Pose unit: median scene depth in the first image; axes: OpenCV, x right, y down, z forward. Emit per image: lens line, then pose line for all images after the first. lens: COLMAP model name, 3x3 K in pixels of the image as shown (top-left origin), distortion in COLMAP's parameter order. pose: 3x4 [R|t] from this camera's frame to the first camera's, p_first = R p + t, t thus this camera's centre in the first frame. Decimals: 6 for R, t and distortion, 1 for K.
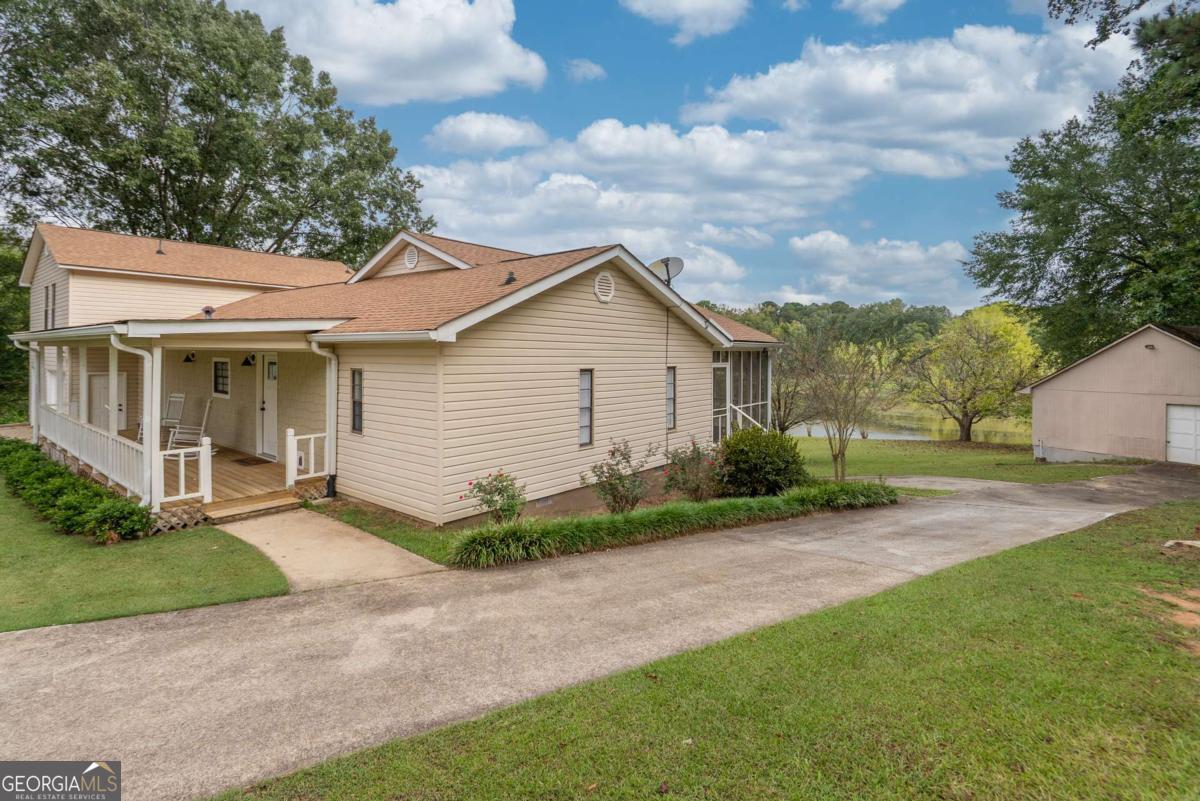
lens RADIAL K [[560.1, 0, 614.5], [0, 560.1, 358.6], [0, 0, 1]] dist [0.001003, 0.000077]
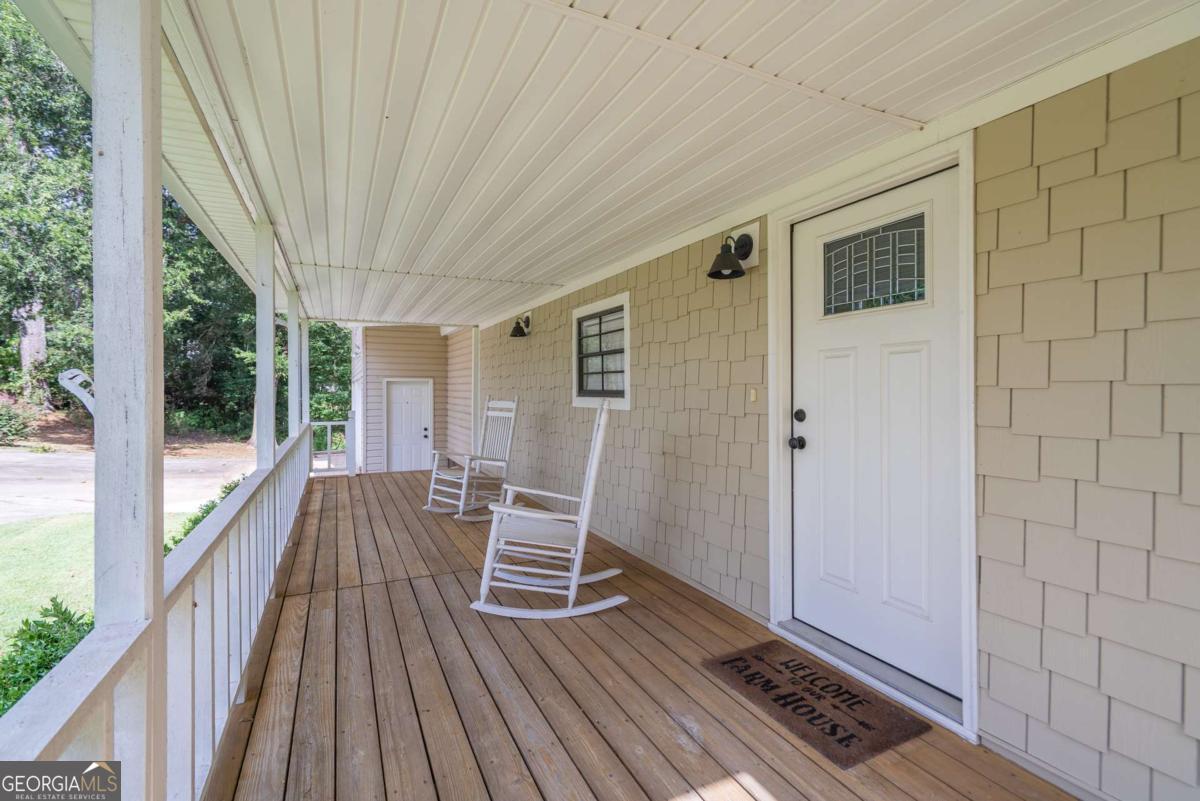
lens RADIAL K [[560.1, 0, 599.9], [0, 560.1, 400.0], [0, 0, 1]] dist [0.001003, 0.000077]
pose [[0.896359, 0.000002, -0.443329, -0.527731], [0.001777, 0.999992, 0.003597, 0.061901], [0.443325, -0.004012, 0.896352, 0.654597]]
